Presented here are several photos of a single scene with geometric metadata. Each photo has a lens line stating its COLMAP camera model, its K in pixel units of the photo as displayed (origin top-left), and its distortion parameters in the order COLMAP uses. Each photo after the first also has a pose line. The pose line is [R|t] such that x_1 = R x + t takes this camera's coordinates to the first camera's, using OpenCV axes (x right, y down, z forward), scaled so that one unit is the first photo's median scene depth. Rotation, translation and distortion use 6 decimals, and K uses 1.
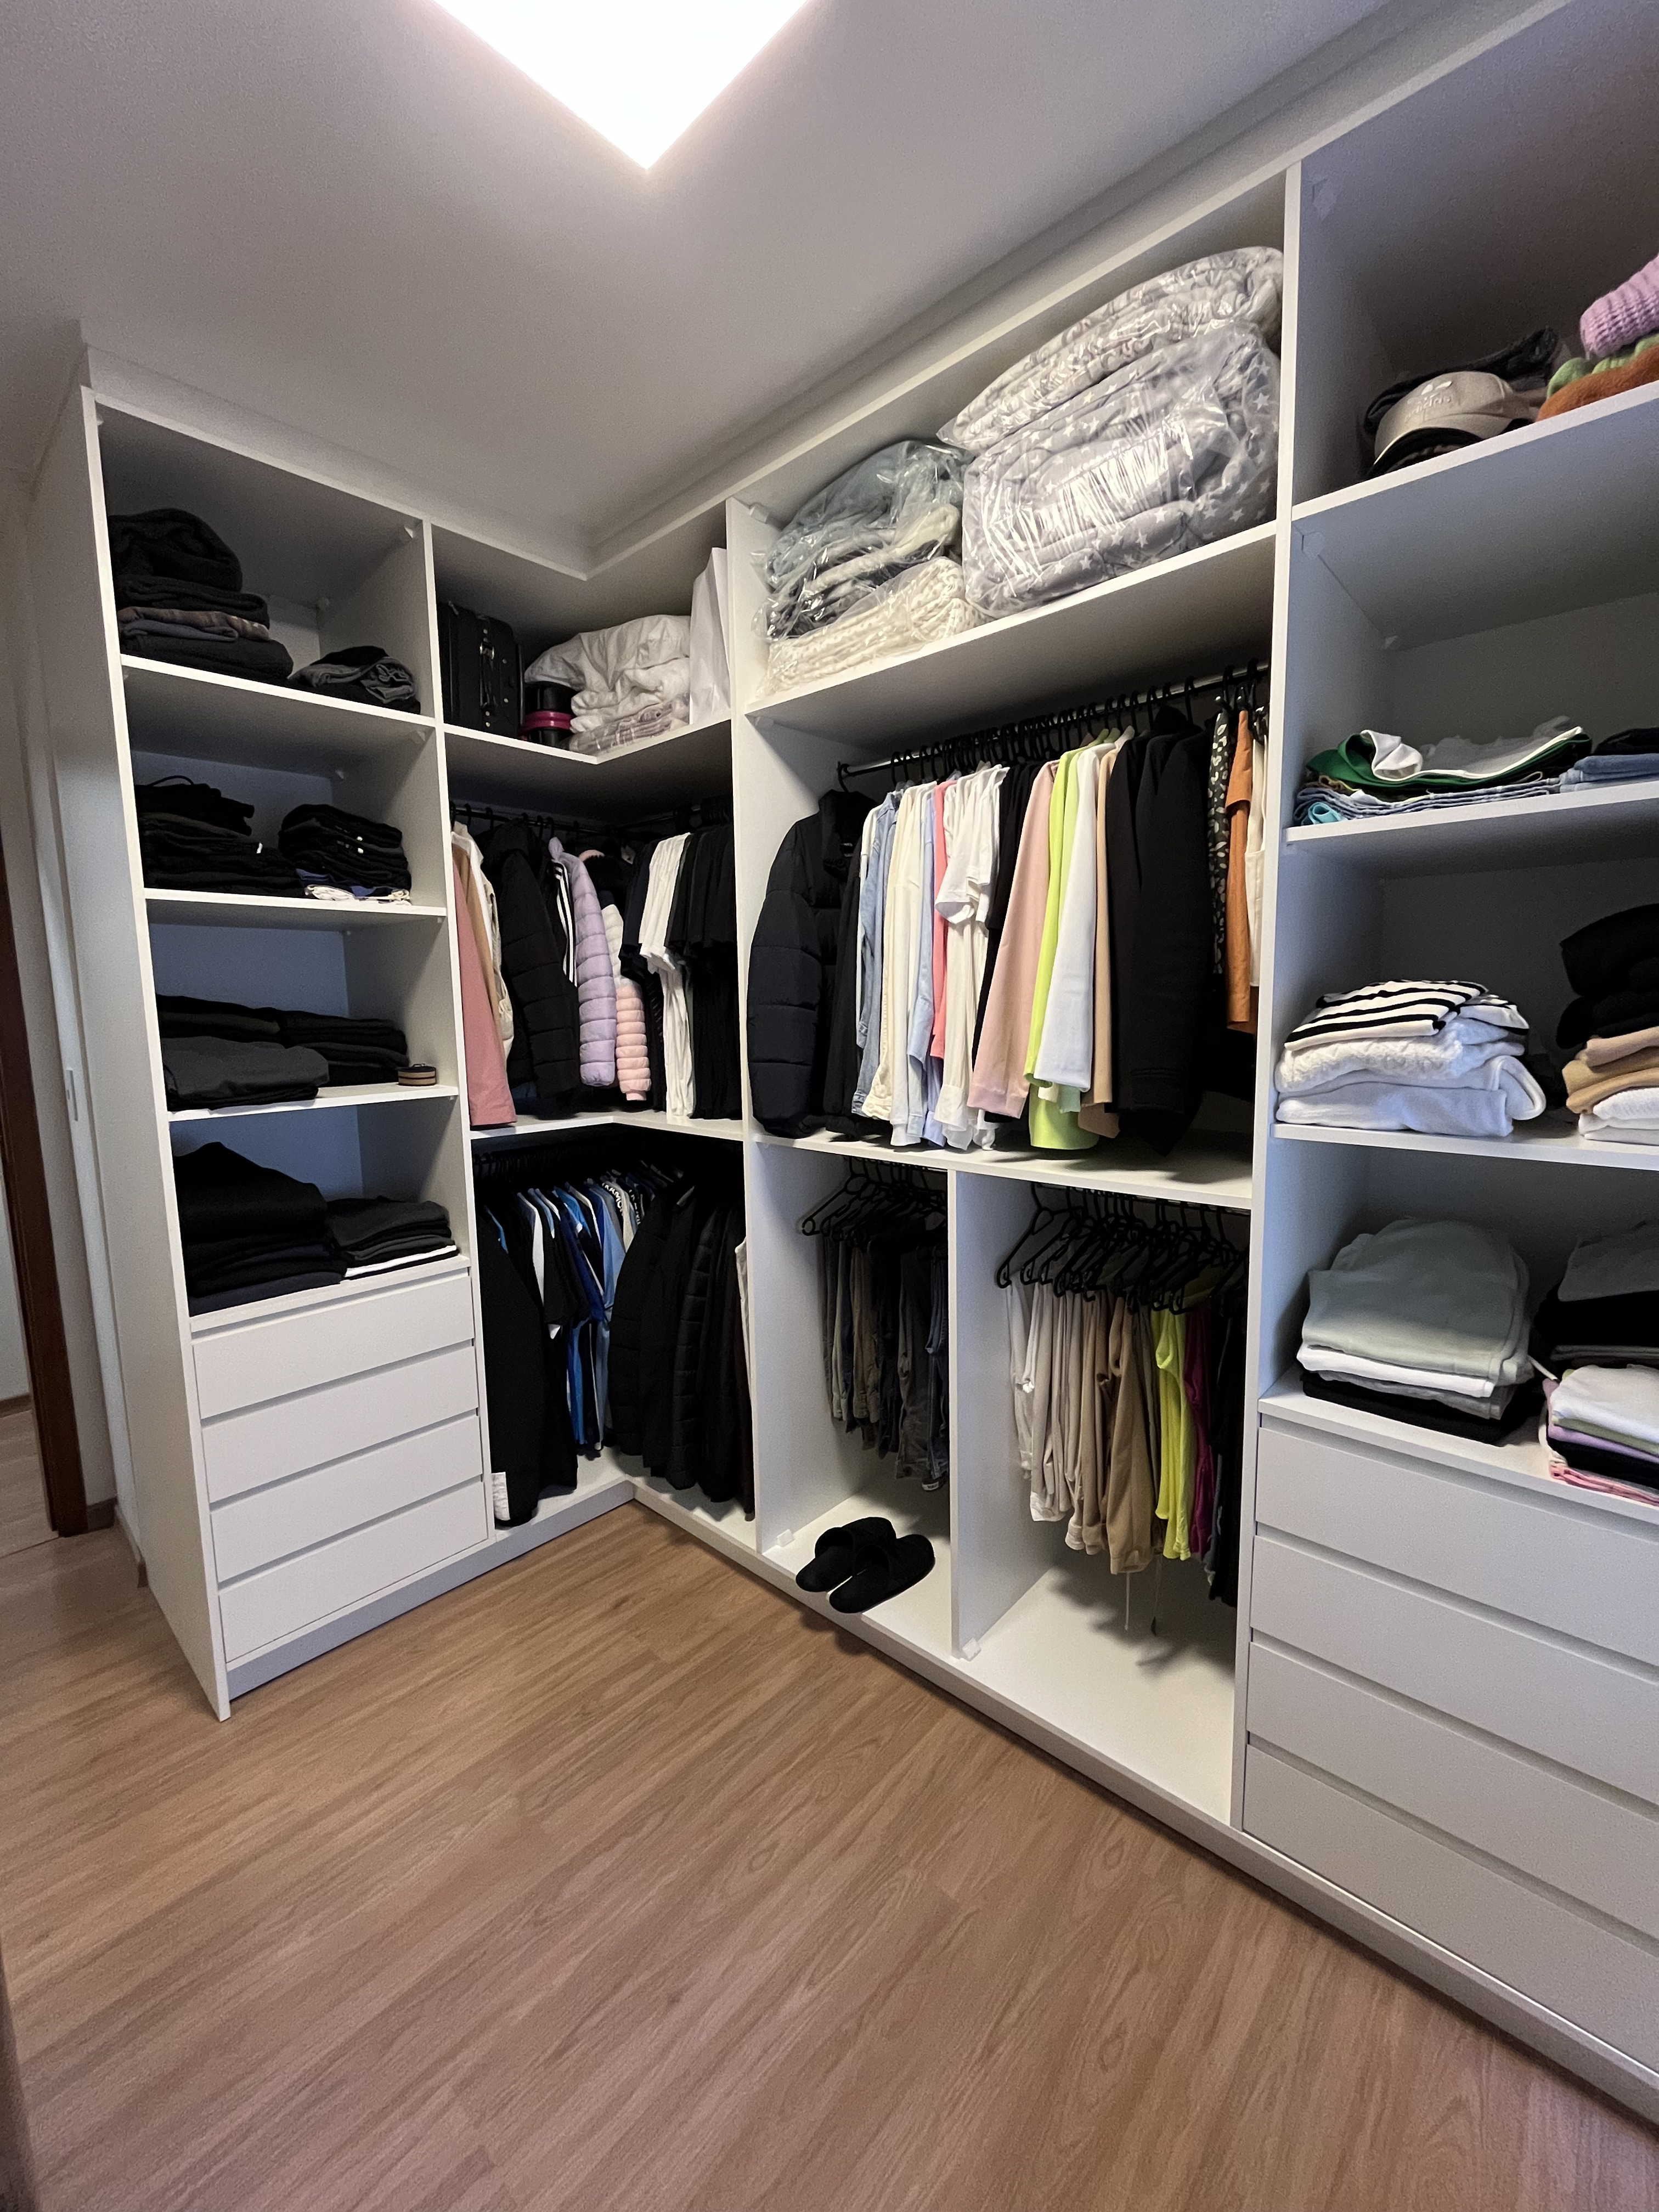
lens RADIAL K [[898.7, 0, 829.5], [0, 898.7, 1106.0], [0, 0, 1]] dist [-0.000973, -0.000434]
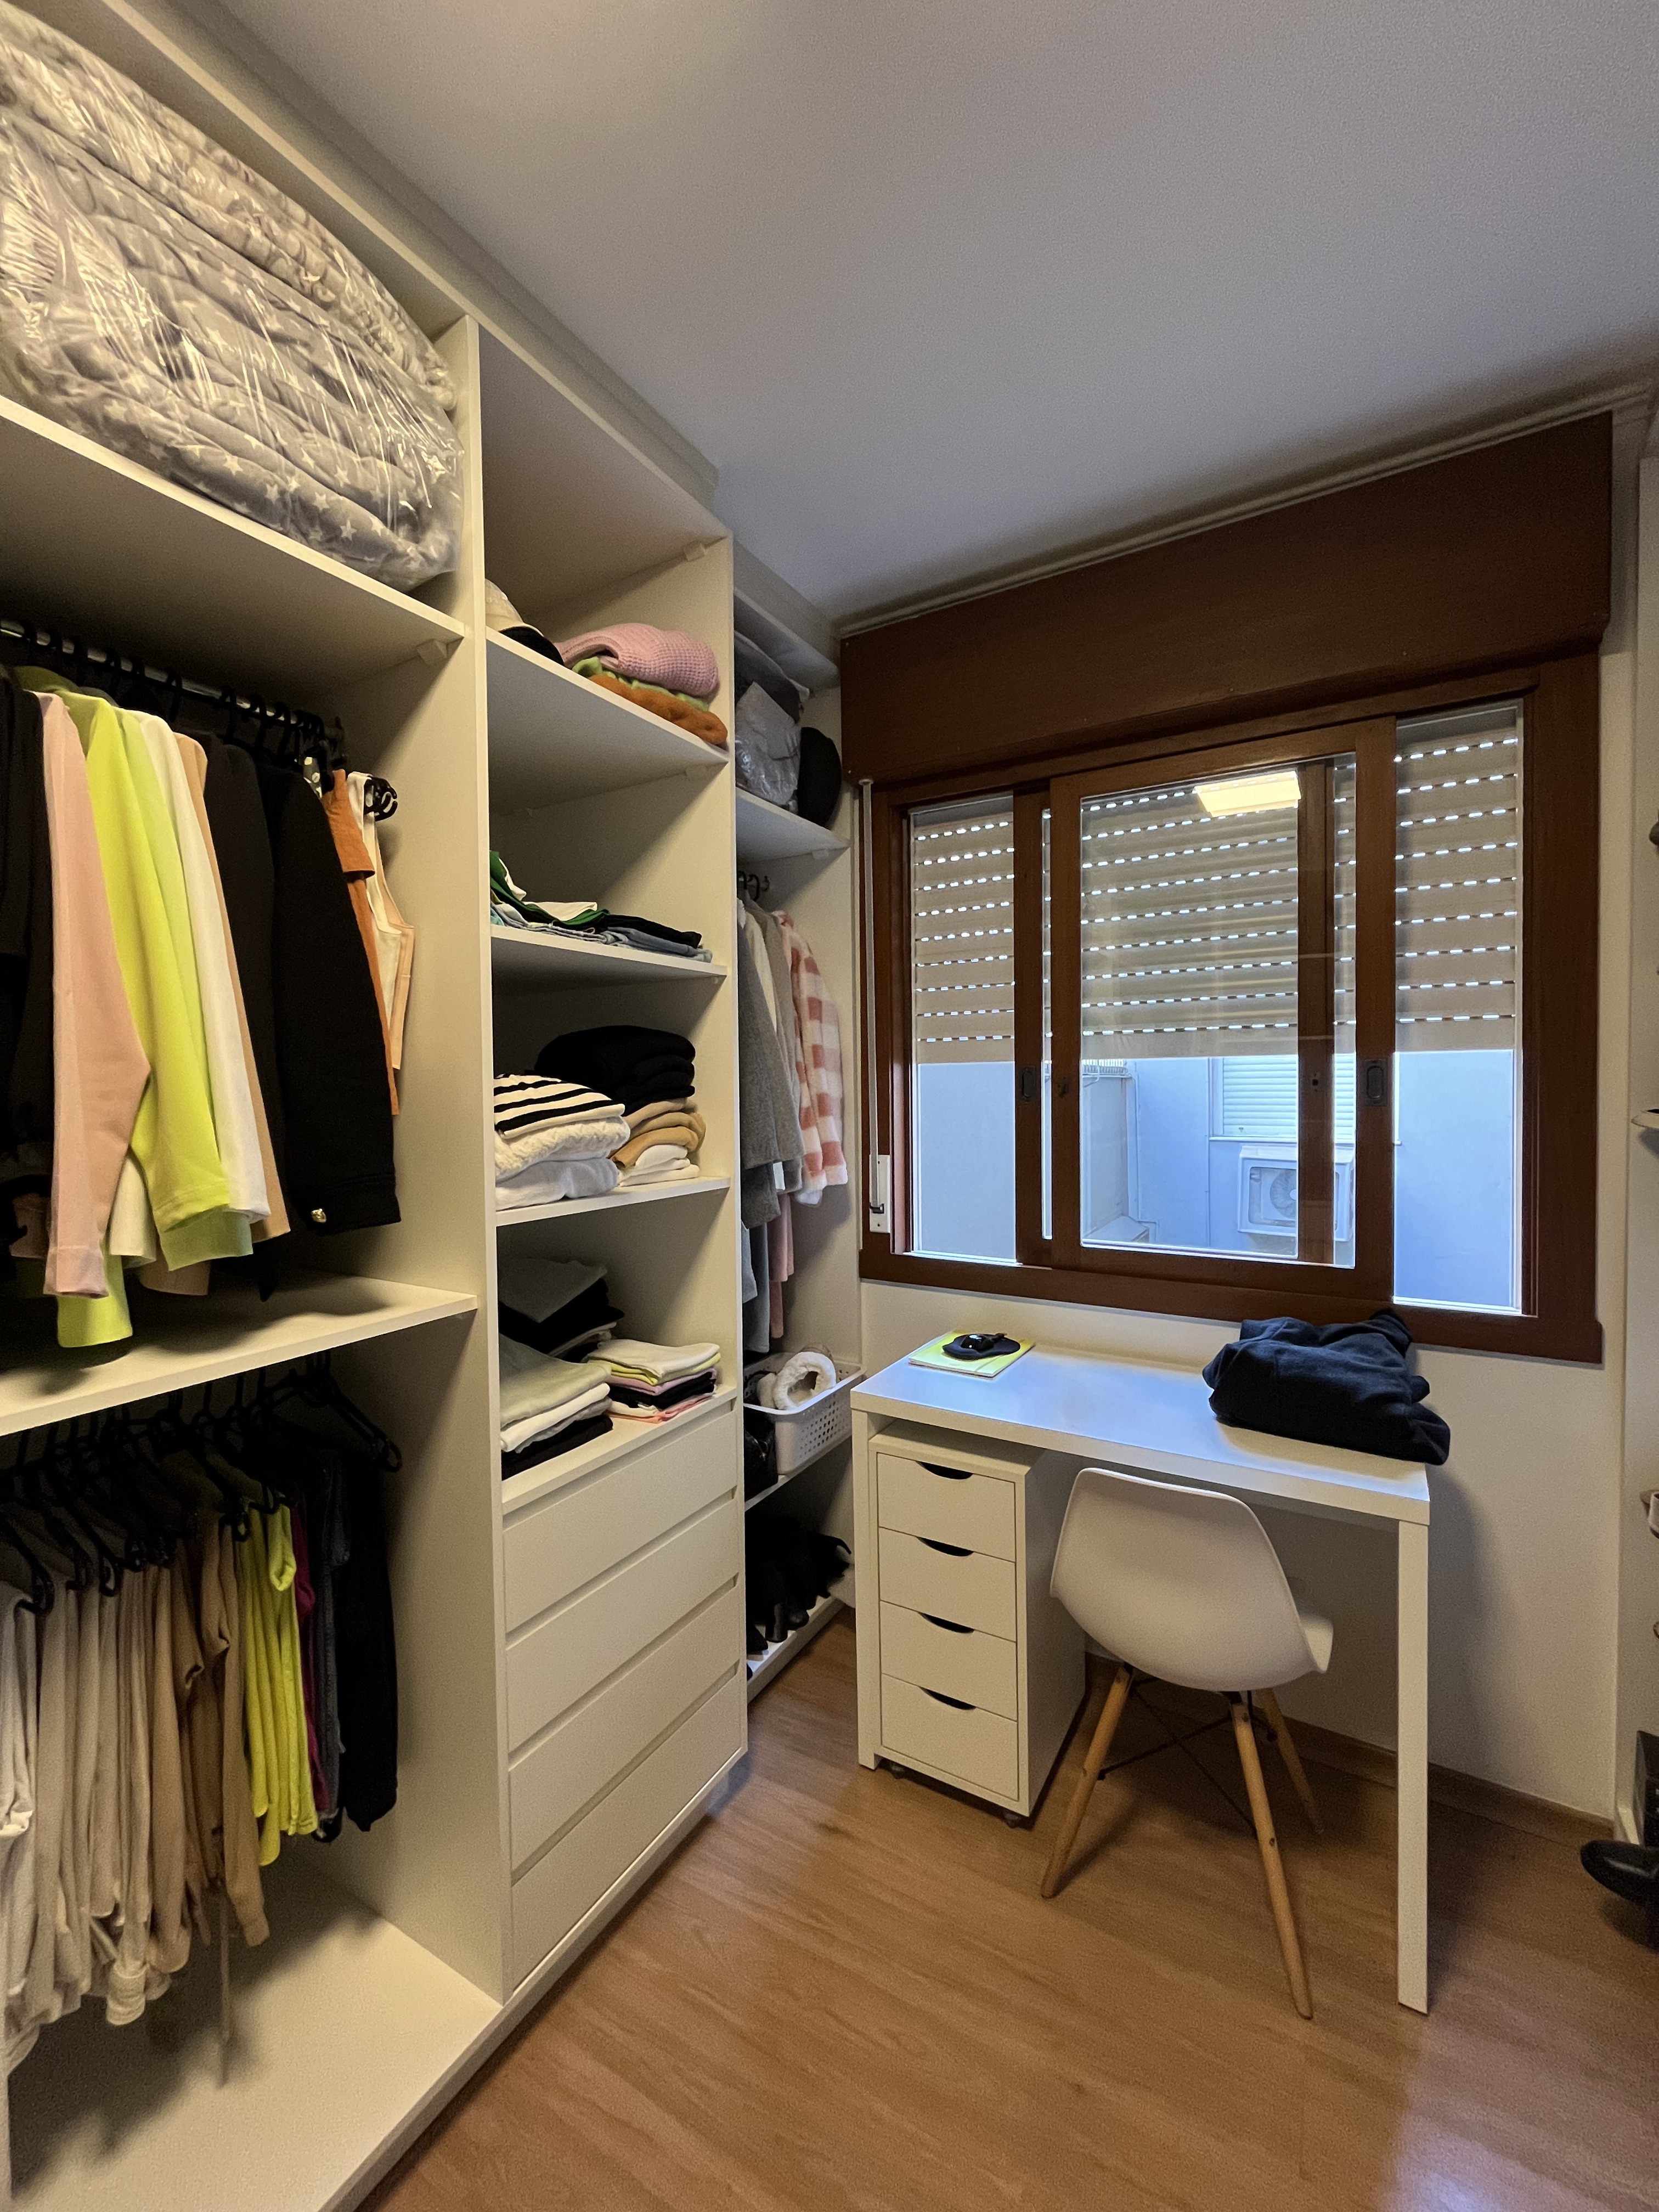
lens RADIAL K [[898.7, 0, 829.5], [0, 898.7, 1106.0], [0, 0, 1]] dist [-0.000973, -0.000434]
pose [[-0.214547, -0.000912, 0.976713, -0.544381], [0.137289, 0.990043, 0.031082, -0.076249], [-0.967017, 0.140760, -0.212285, 0.820066]]
